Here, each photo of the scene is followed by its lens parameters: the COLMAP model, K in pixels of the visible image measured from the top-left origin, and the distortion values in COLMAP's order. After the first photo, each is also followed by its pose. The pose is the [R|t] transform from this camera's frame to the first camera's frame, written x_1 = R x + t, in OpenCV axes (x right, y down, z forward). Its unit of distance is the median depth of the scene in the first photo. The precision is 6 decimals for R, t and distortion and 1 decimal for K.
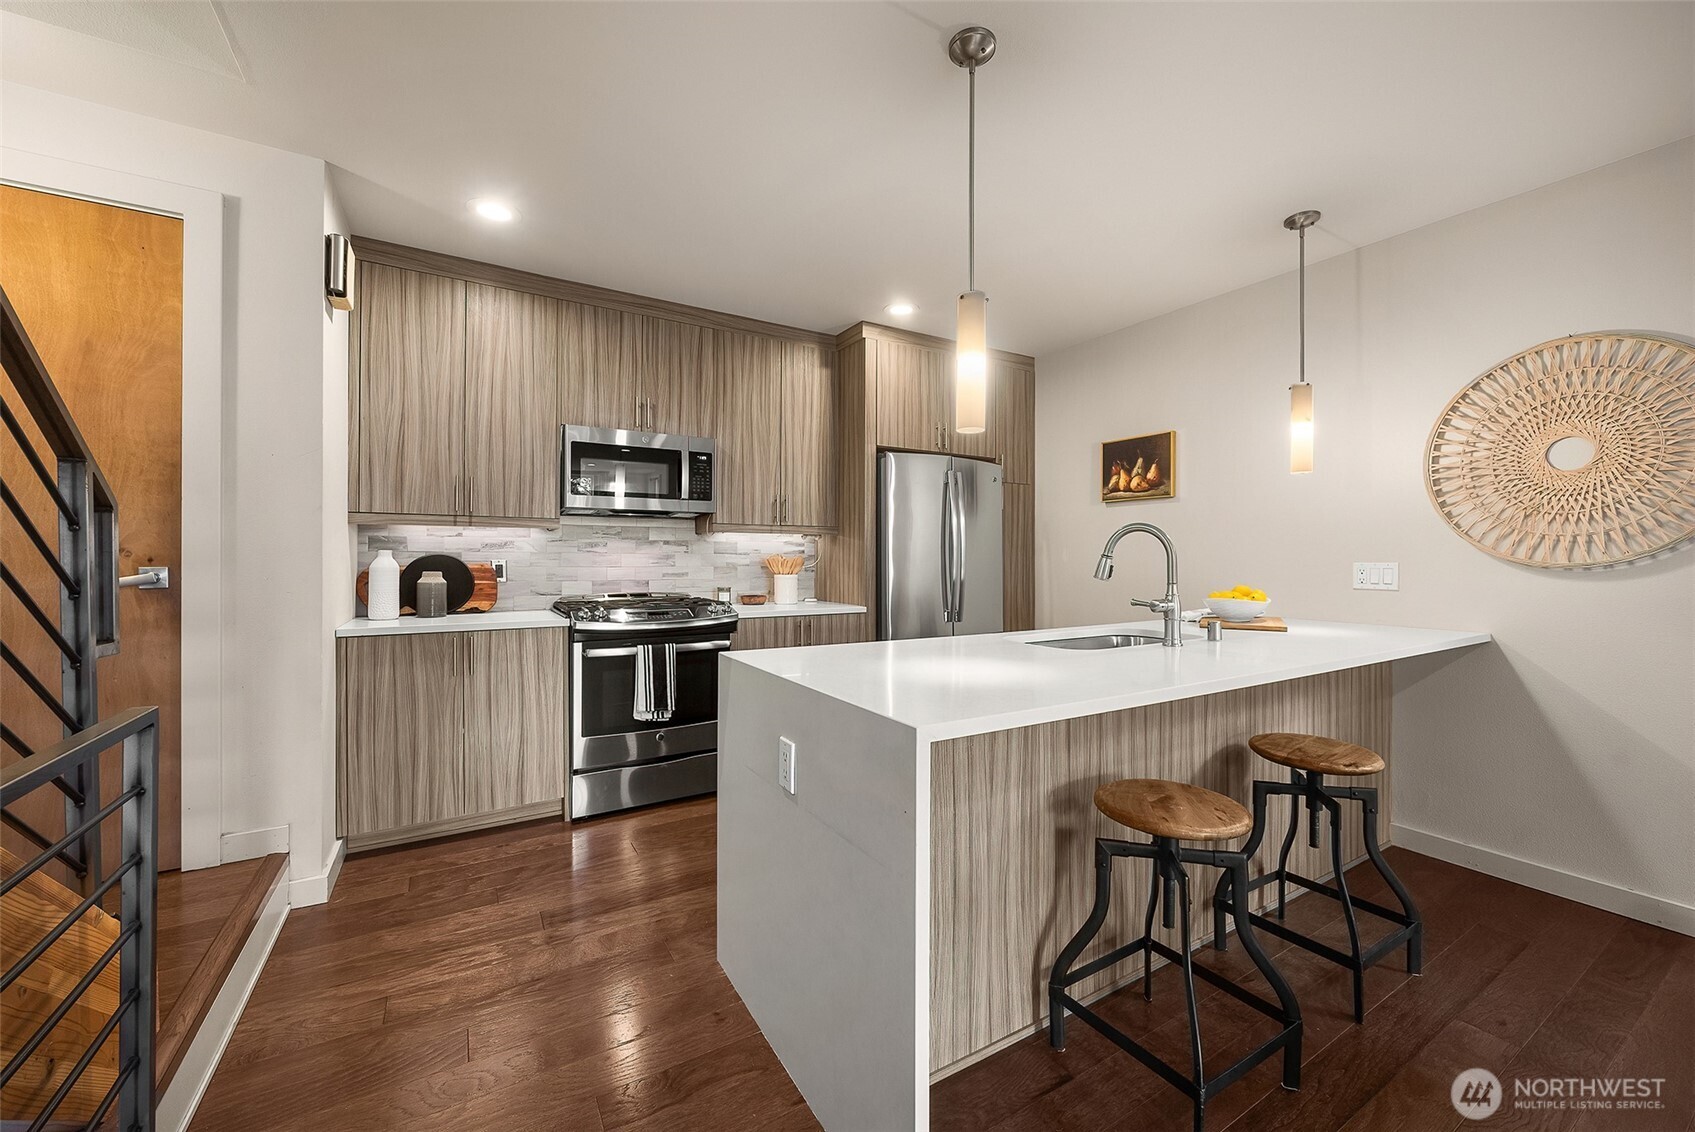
lens RADIAL K [[665.0, 0, 858.0], [0, 665.0, 551.0], [0, 0, 1]] dist [0.004204, -0.001389]
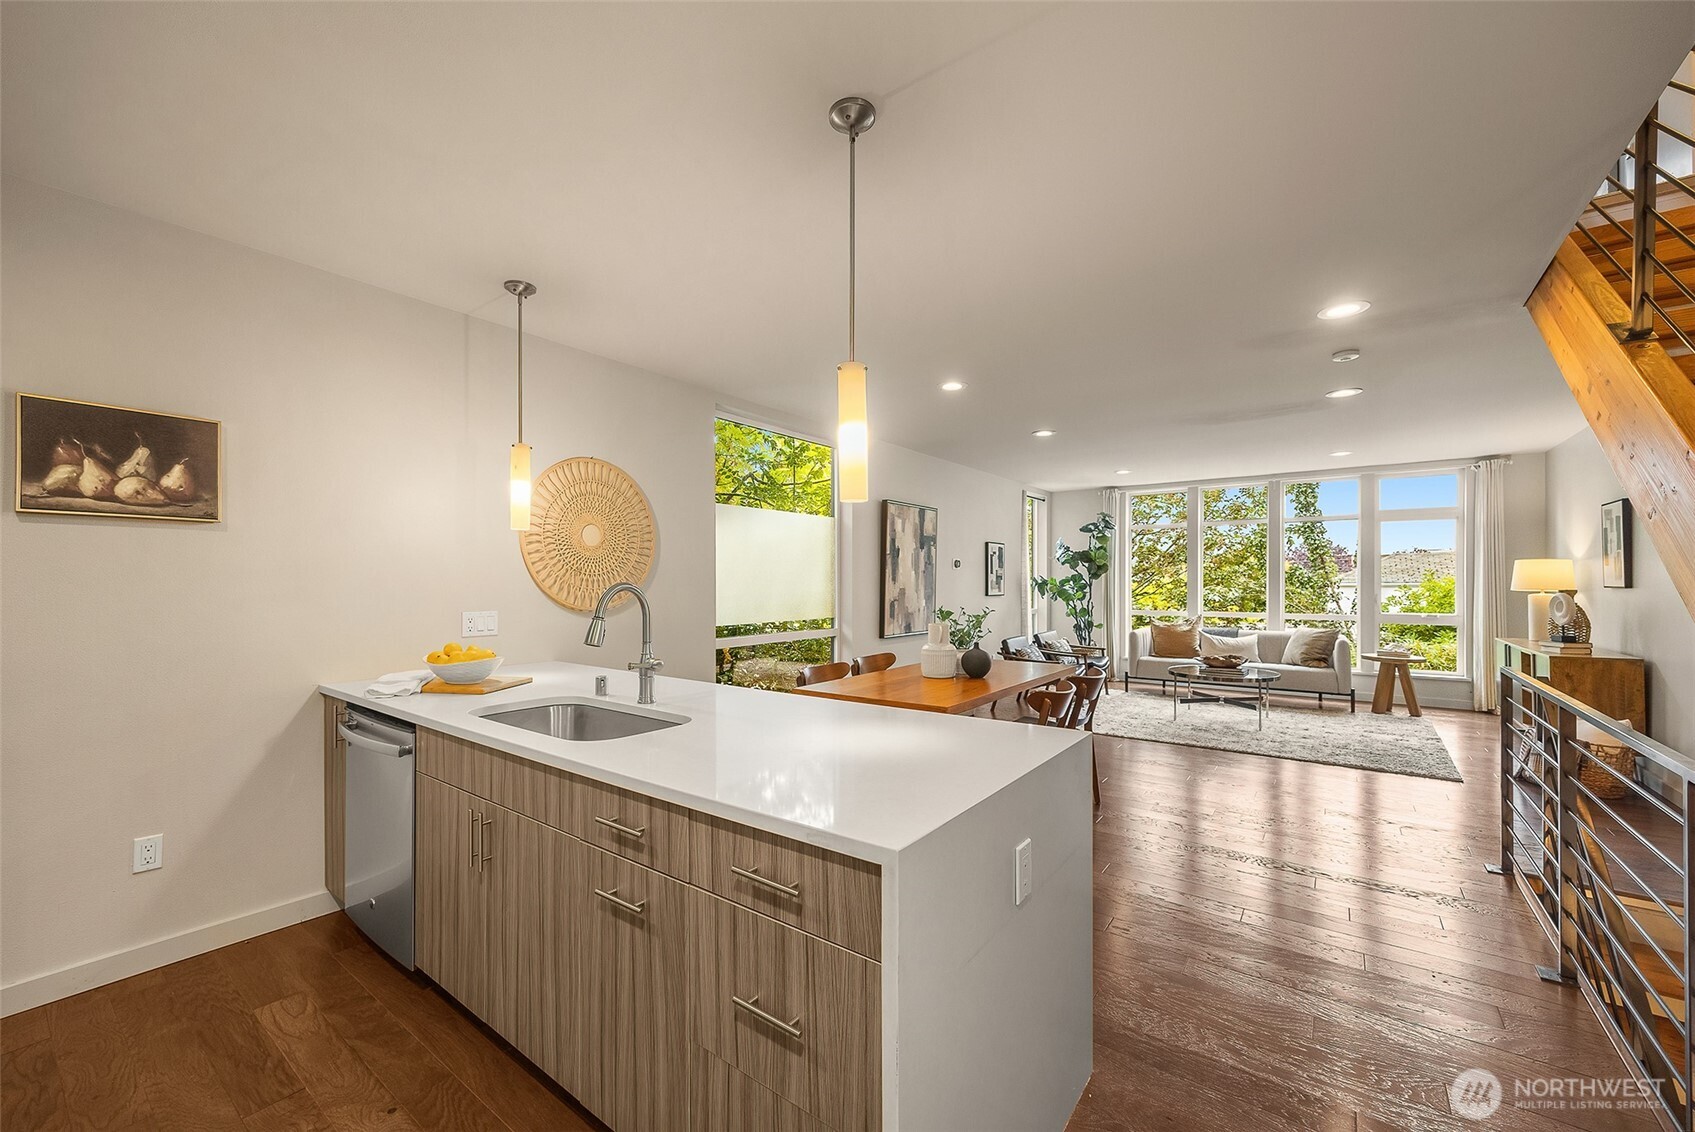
lens RADIAL K [[665.0, 0, 838.1], [0, 665.0, 576.6], [0, 0, 1]] dist [0.004204, -0.001389]
pose [[-0.374125, 0.003824, 0.927371, -0.394637], [-0.008166, 0.999939, -0.007418, -0.030356], [-0.927342, -0.010348, -0.374071, 0.734740]]
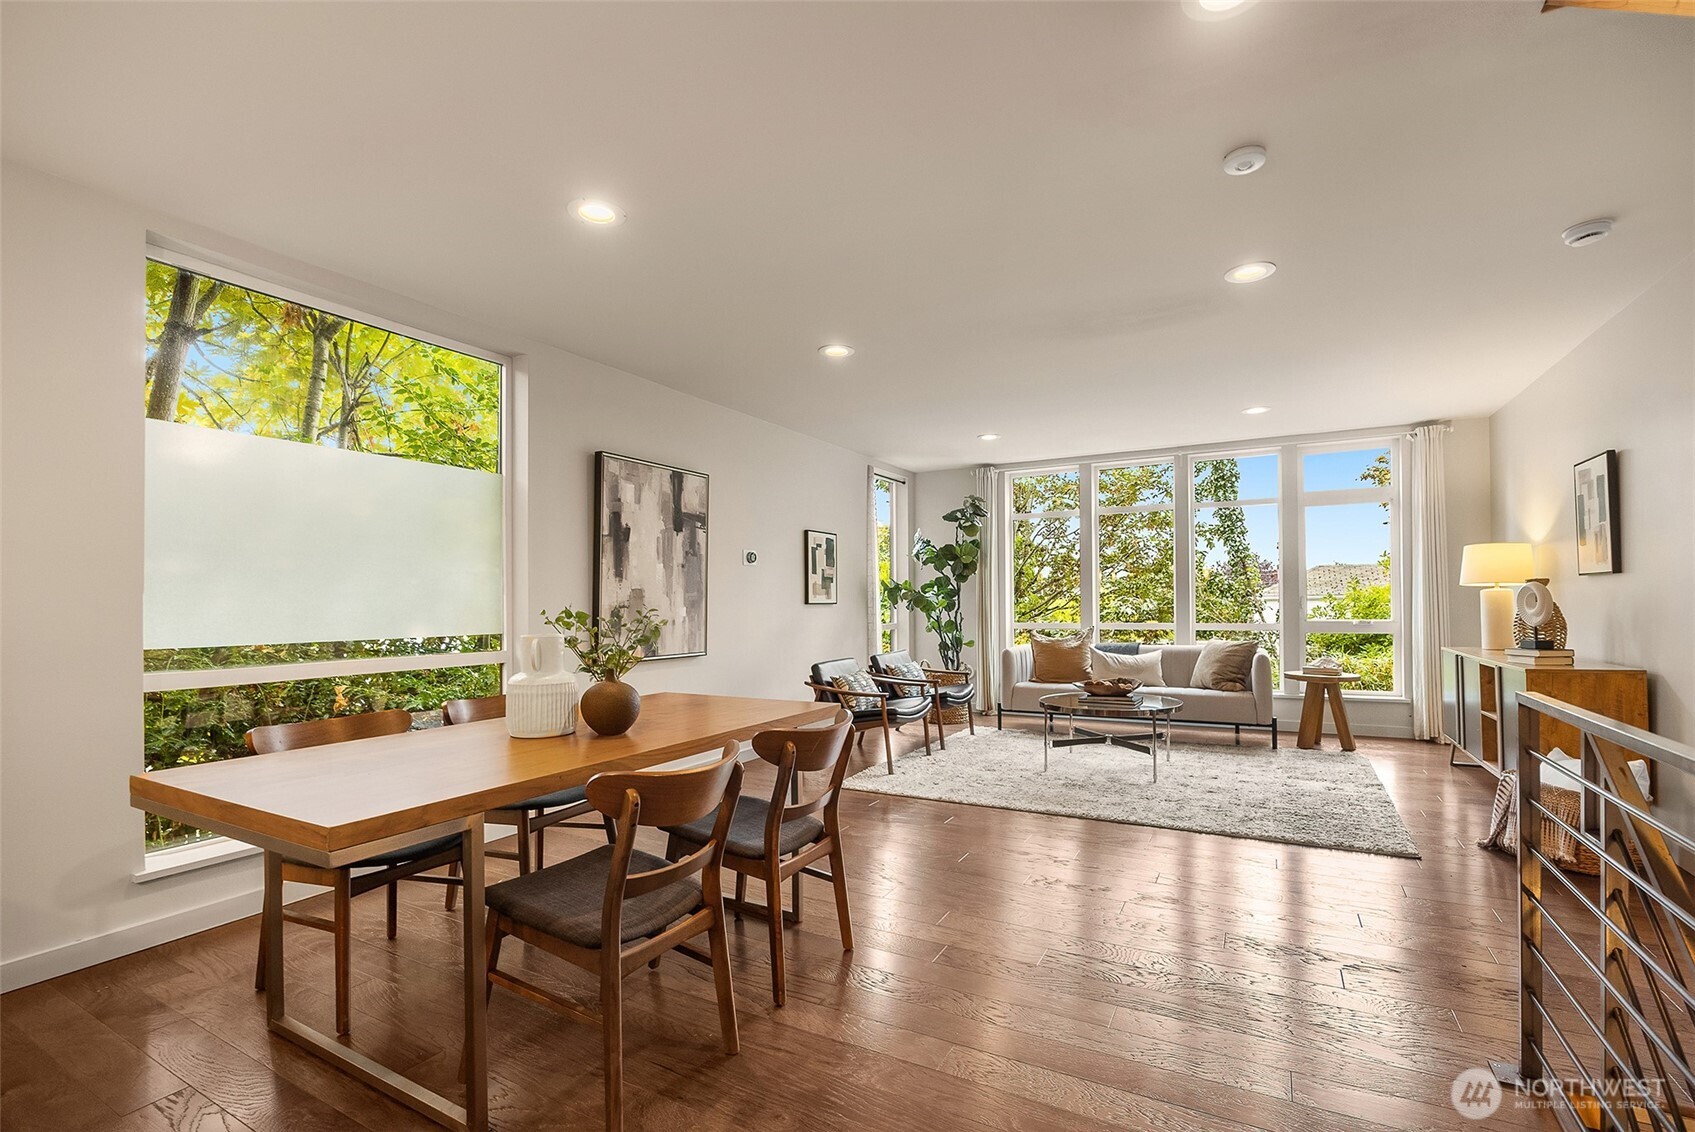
lens RADIAL K [[721.5, 0, 840.8], [0, 721.5, 599.8], [0, 0, 1]] dist [-0.010788, 0.001501]
pose [[-0.473247, 0.009722, 0.880876, -0.089952], [0.005123, 0.999953, -0.008284, 0.017977], [-0.880915, 0.000592, -0.473274, 0.186649]]
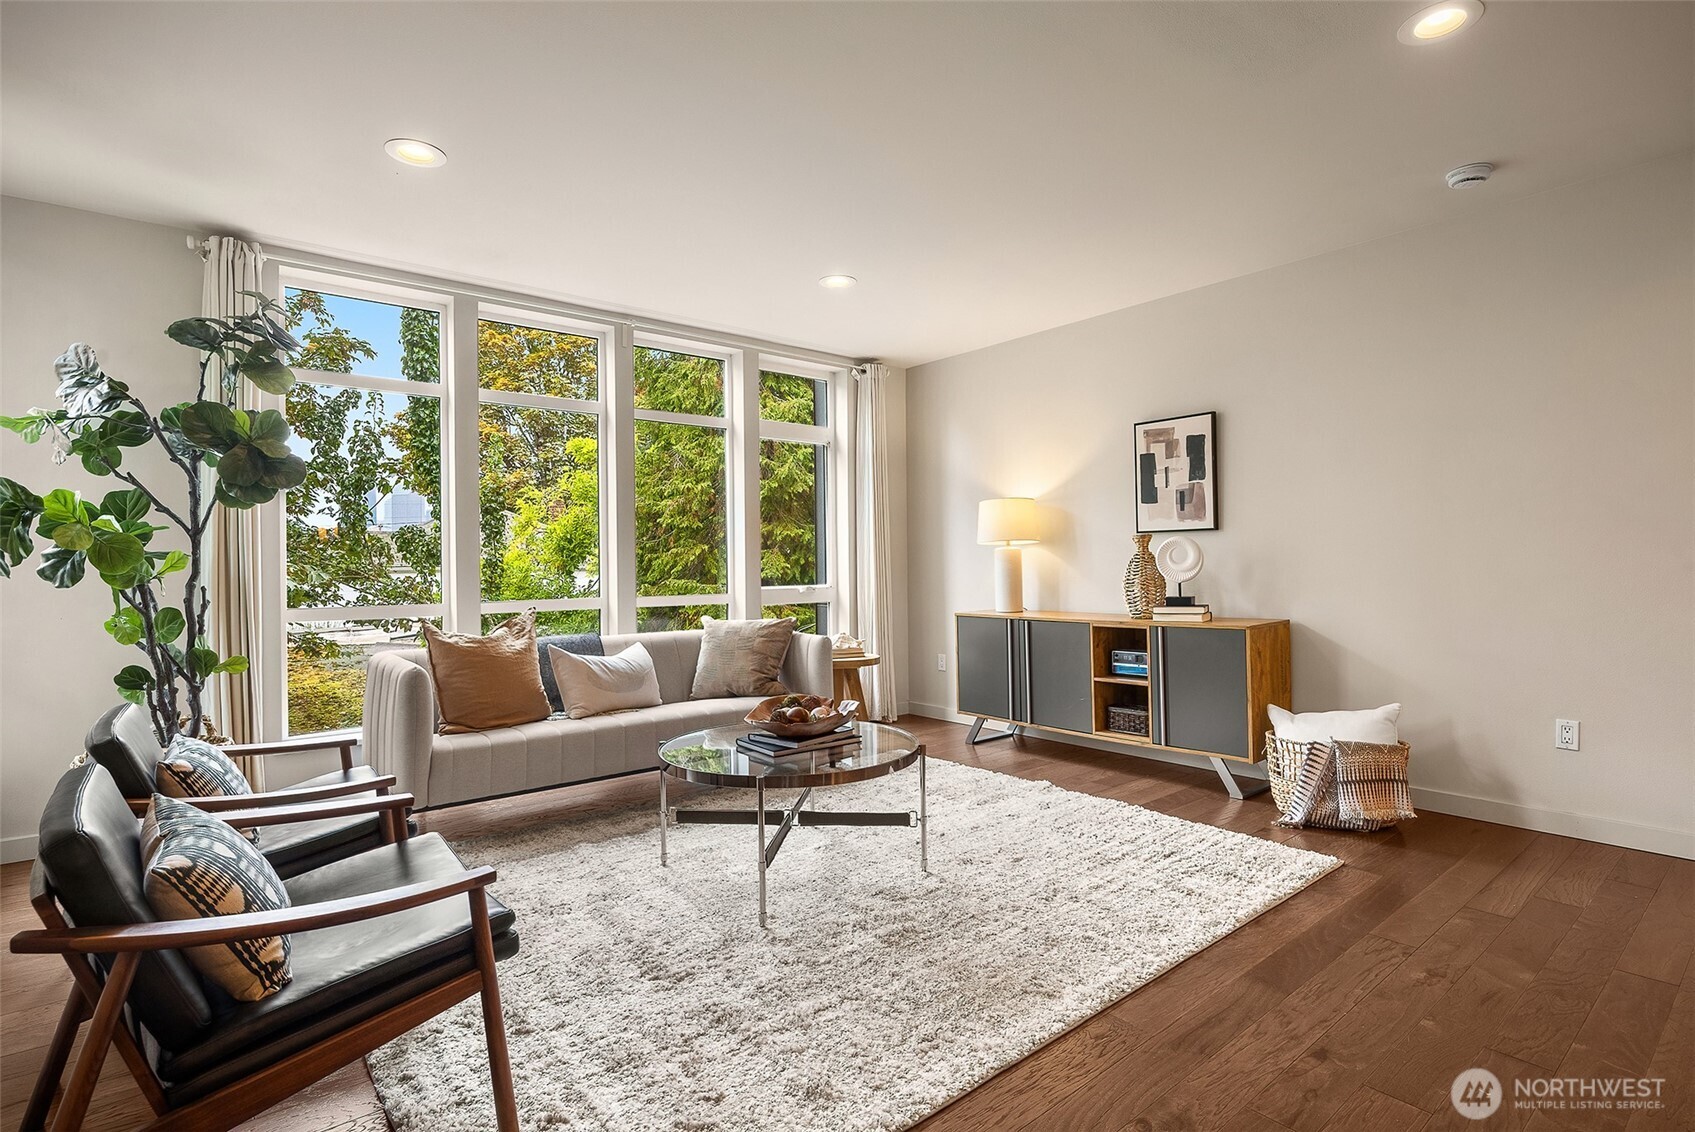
lens RADIAL K [[831.3, 0, 853.9], [0, 831.3, 565.4], [0, 0, 1]] dist [-0.012651, 0.000724]
pose [[-0.991182, 0.007672, -0.132282, 0.988233], [0.008749, 0.999933, -0.007557, 0.029223], [0.132216, -0.008648, -0.991183, -0.089920]]
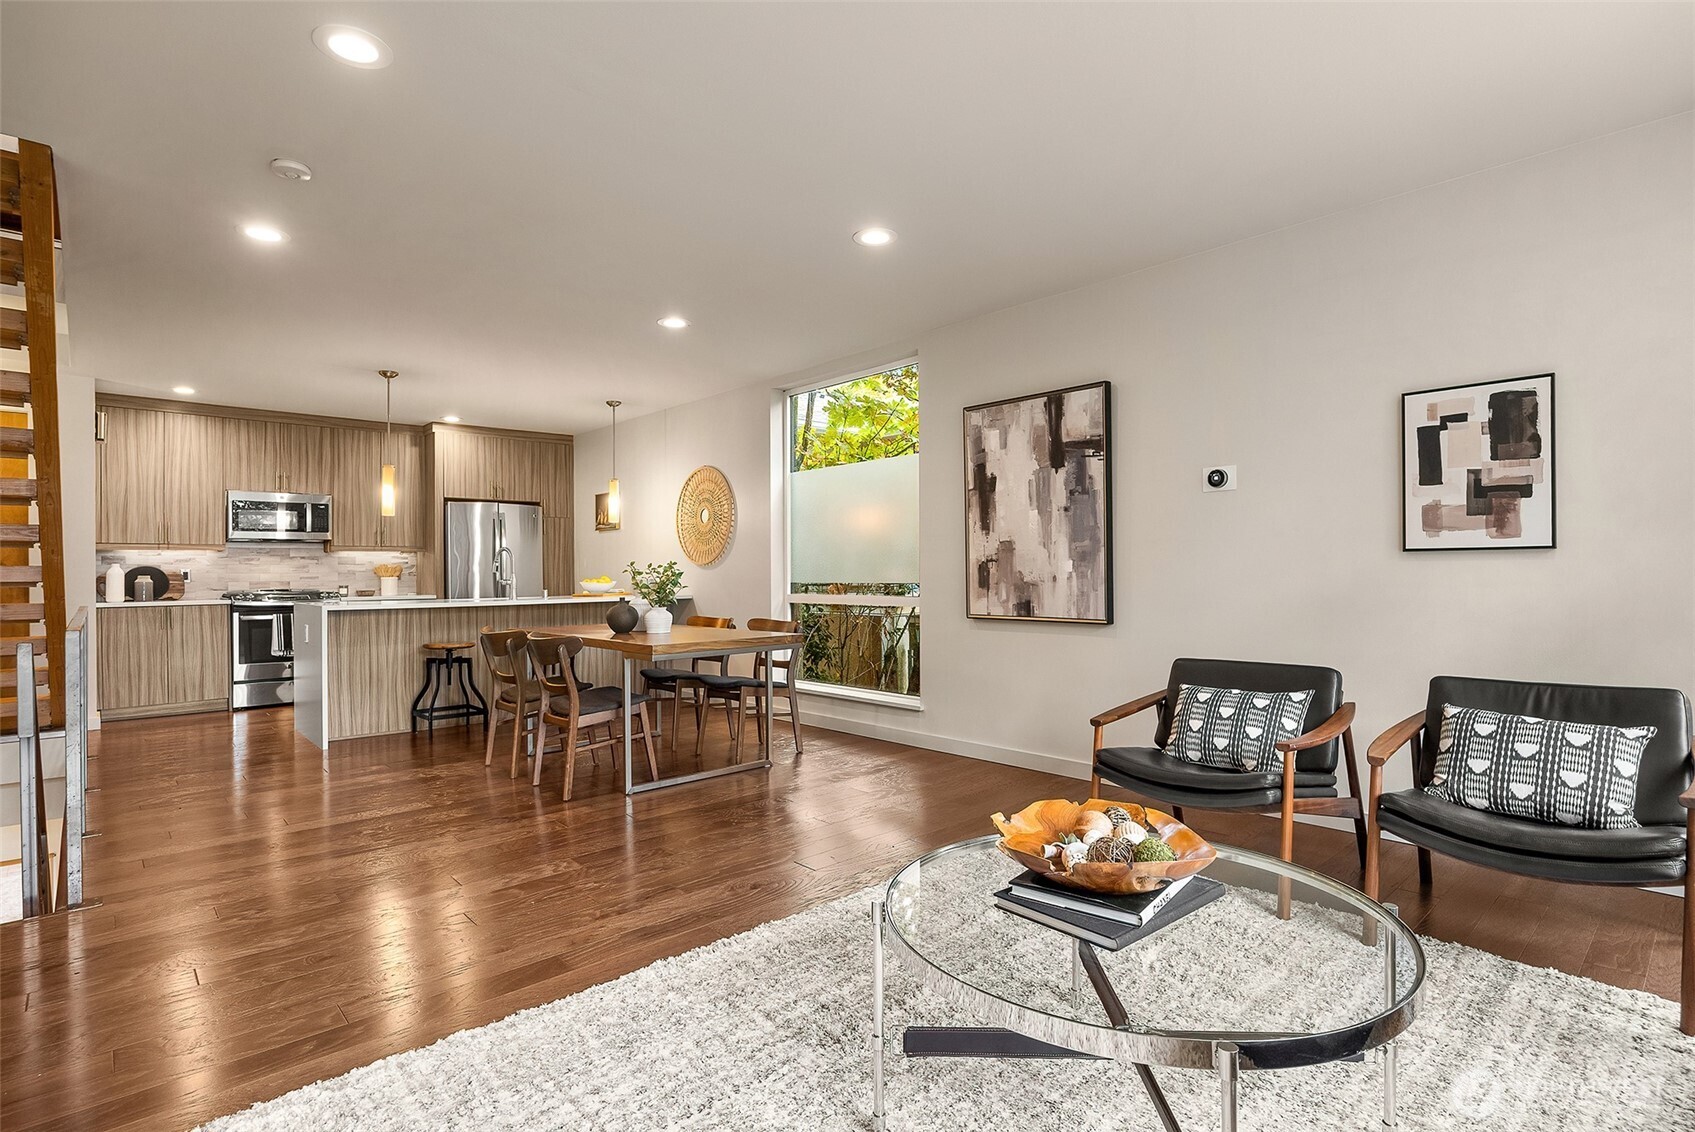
lens RADIAL K [[831.3, 0, 859.0], [0, 831.3, 561.4], [0, 0, 1]] dist [-0.012651, 0.000724]
pose [[0.978002, -0.012211, 0.208238, 0.690337], [0.012837, 0.999916, -0.001657, 0.019015], [-0.208200, 0.004293, 0.978077, -1.390297]]
